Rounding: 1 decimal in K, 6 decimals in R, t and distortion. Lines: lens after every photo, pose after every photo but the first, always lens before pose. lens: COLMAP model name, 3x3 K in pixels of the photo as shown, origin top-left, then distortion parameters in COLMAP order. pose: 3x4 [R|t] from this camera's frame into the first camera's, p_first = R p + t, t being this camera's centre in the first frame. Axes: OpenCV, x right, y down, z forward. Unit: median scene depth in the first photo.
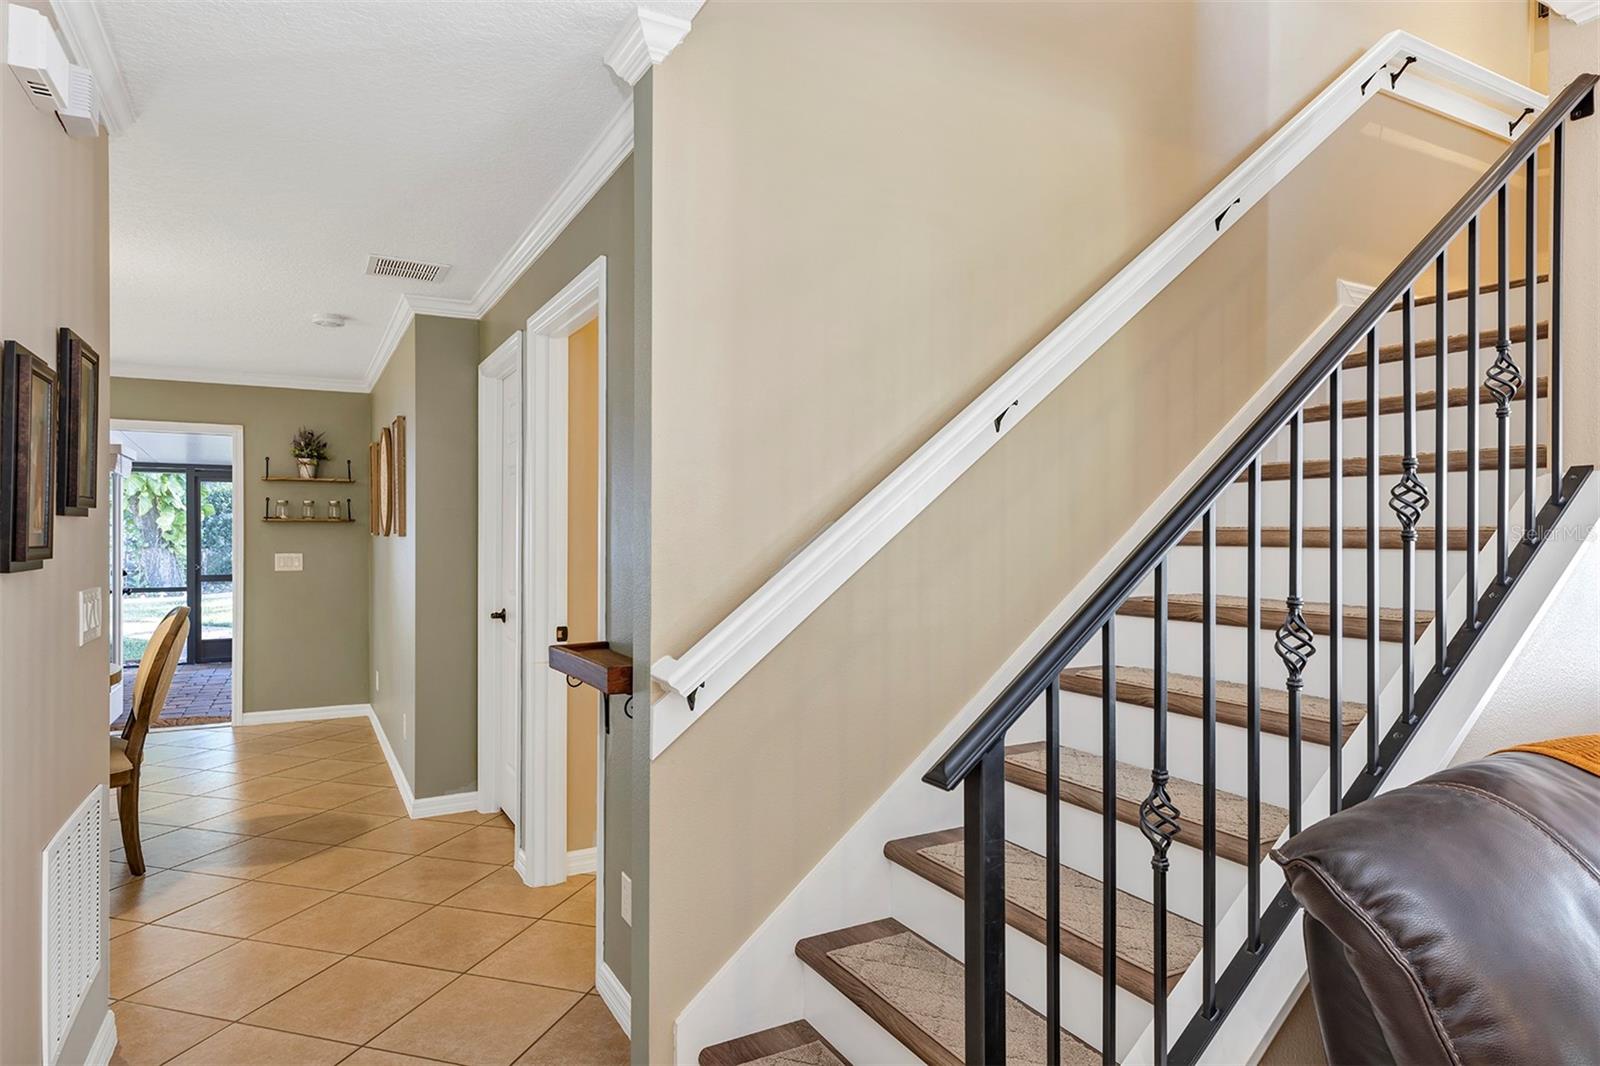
lens RADIAL K [[925.8, 0, 788.8], [0, 925.8, 524.4], [0, 0, 1]] dist [-0.000521, -0.000485]
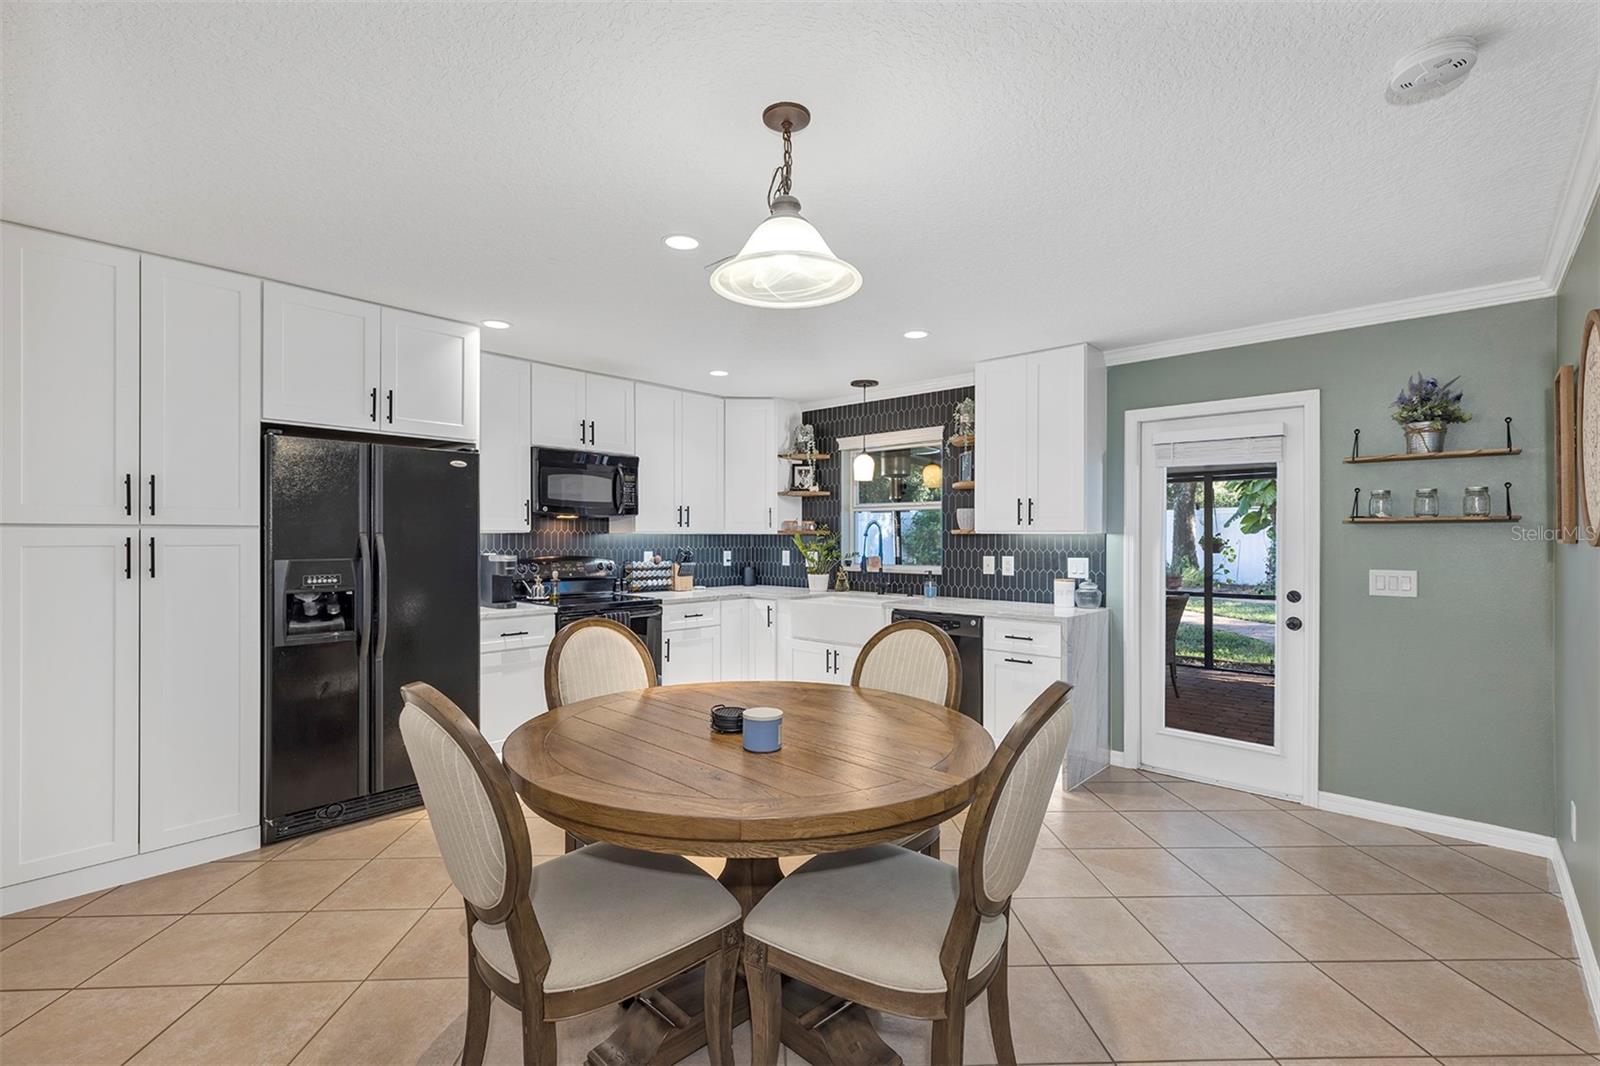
lens RADIAL K [[720.3, 0, 799.7], [0, 720.3, 538.1], [0, 0, 1]] dist [0.007764, -0.001744]
pose [[0.325606, 0.001436, -0.945504, -0.188395], [0.002744, 0.999993, 0.002464, 0.006116], [0.945502, -0.003396, 0.325600, 0.430007]]
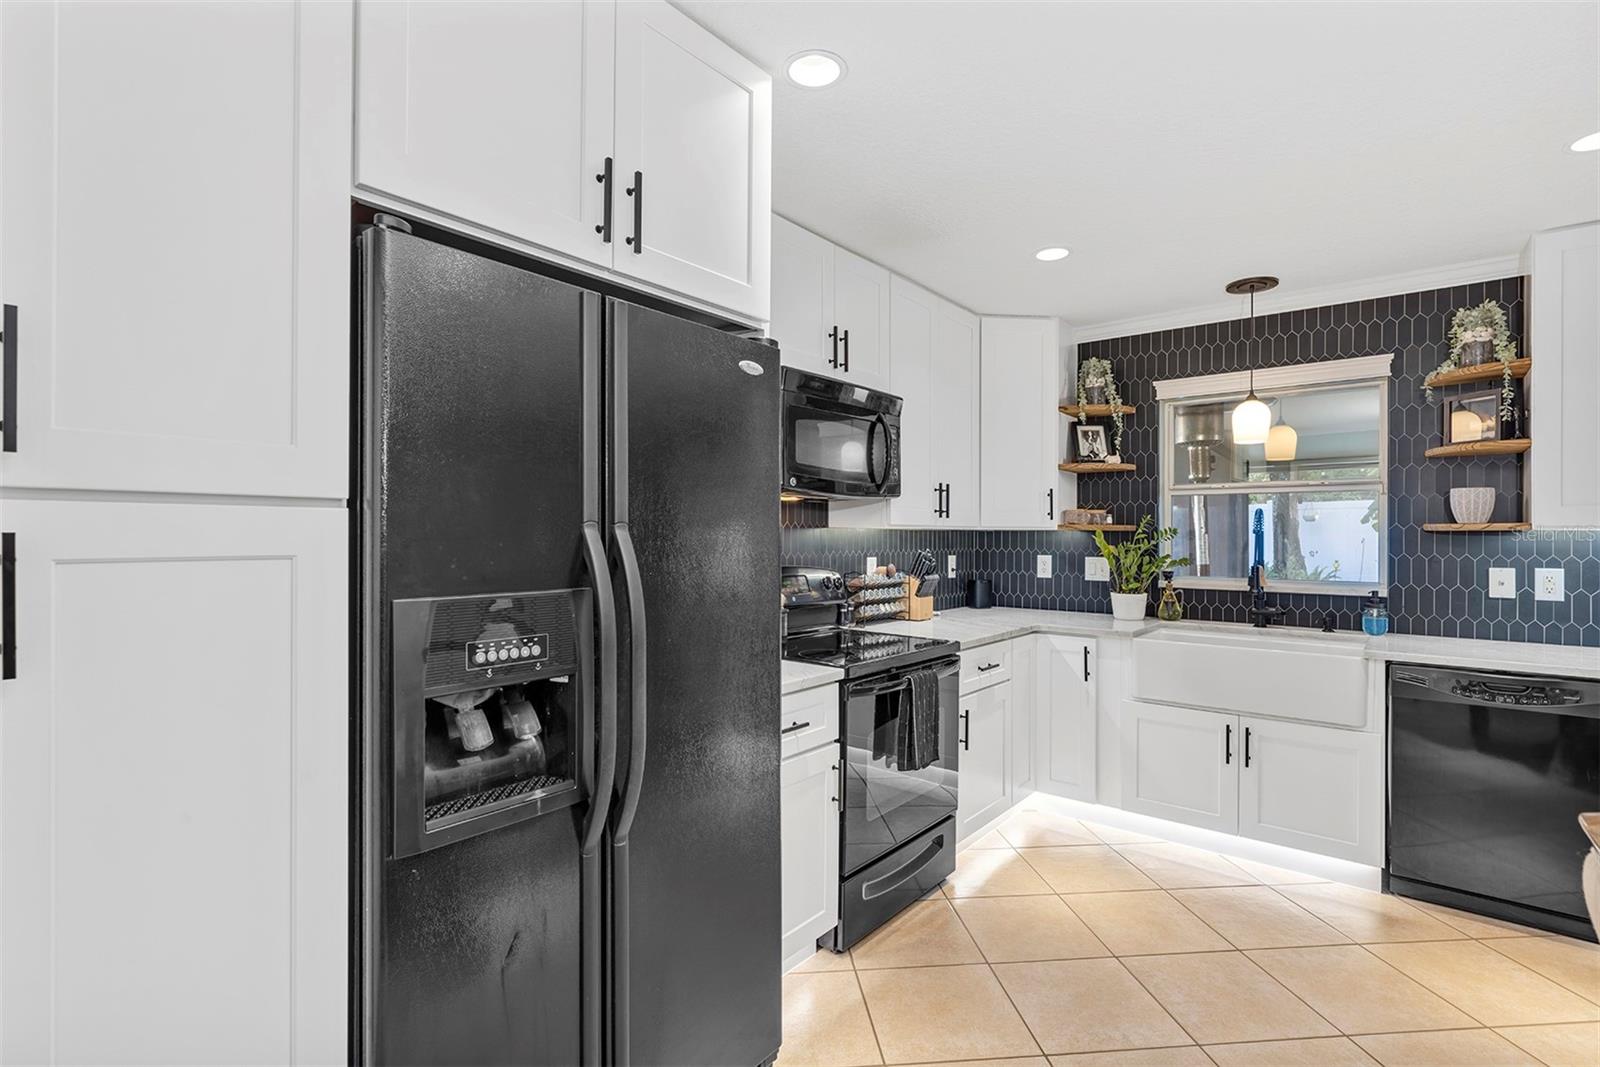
lens RADIAL K [[761.1, 0, 804.3], [0, 761.1, 531.6], [0, 0, 1]] dist [0.000685, 0.000727]
pose [[0.383099, -0.001267, -0.923707, -0.551083], [-0.000398, 0.999999, -0.001537, 0.005575], [0.923707, 0.000957, 0.383098, 0.280887]]
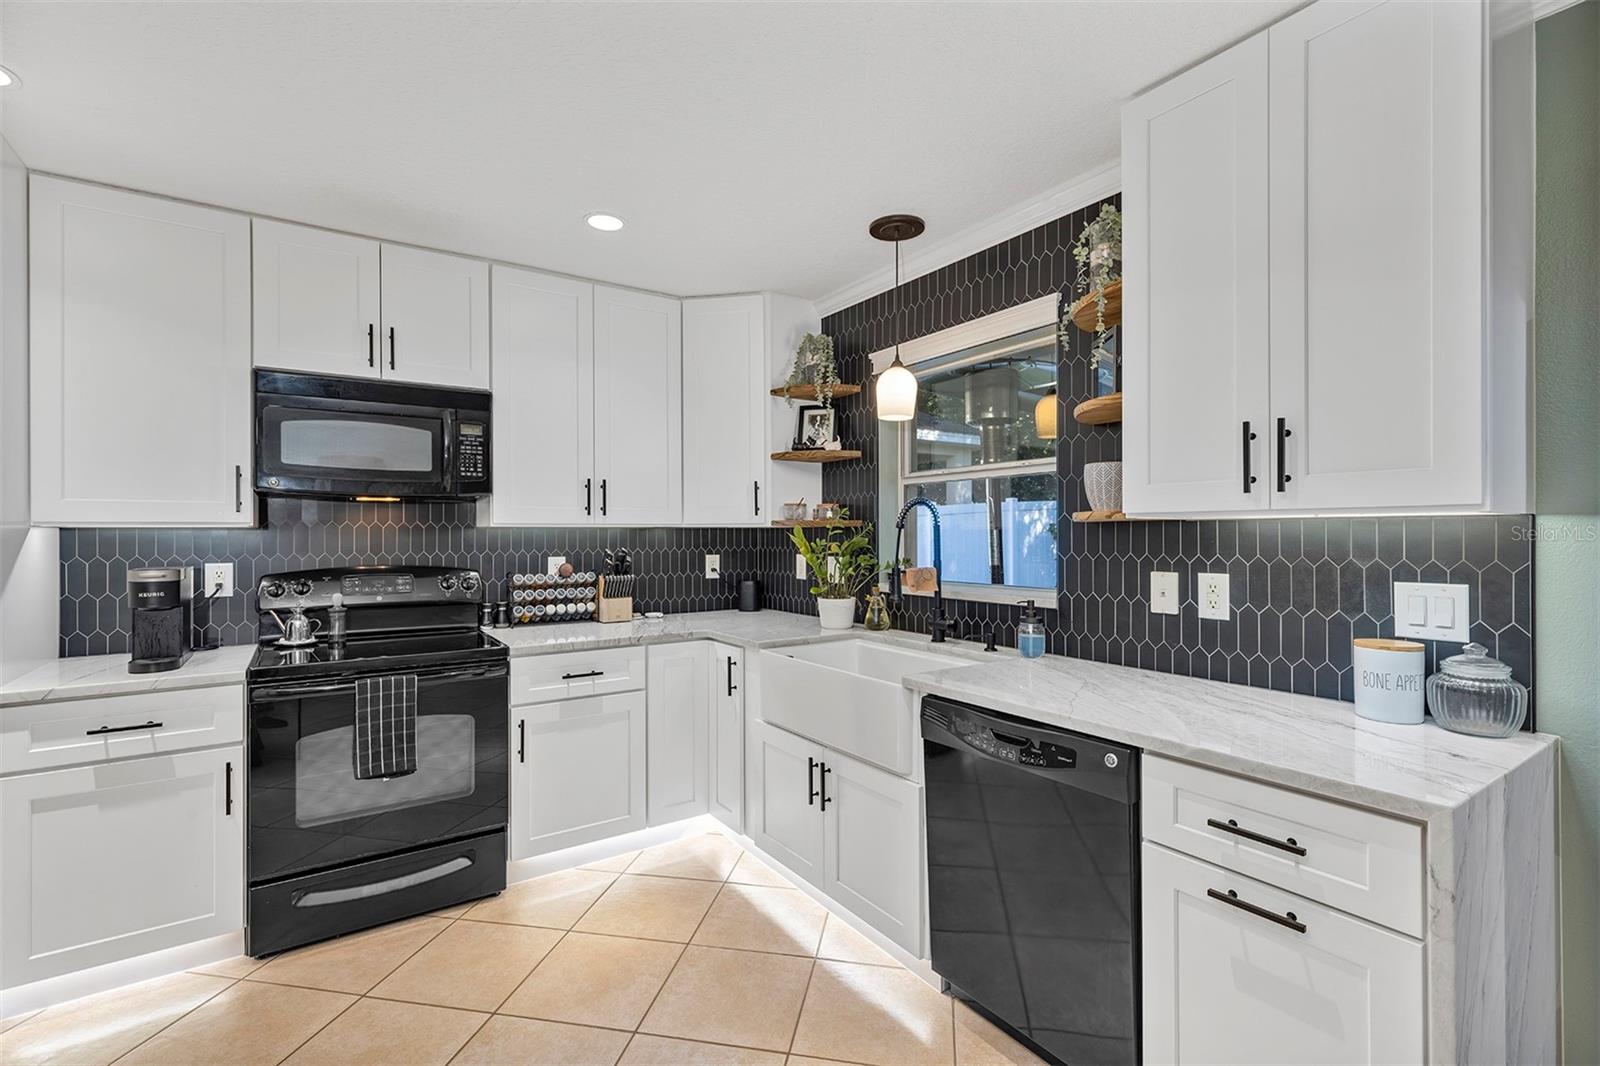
lens RADIAL K [[720.3, 0, 796.2], [0, 720.3, 530.0], [0, 0, 1]] dist [0.007764, -0.001744]
pose [[0.094758, -0.004846, -0.995489, -0.515313], [0.009187, 0.999950, -0.003993, 0.008014], [0.995458, -0.008767, 0.094798, 0.657603]]
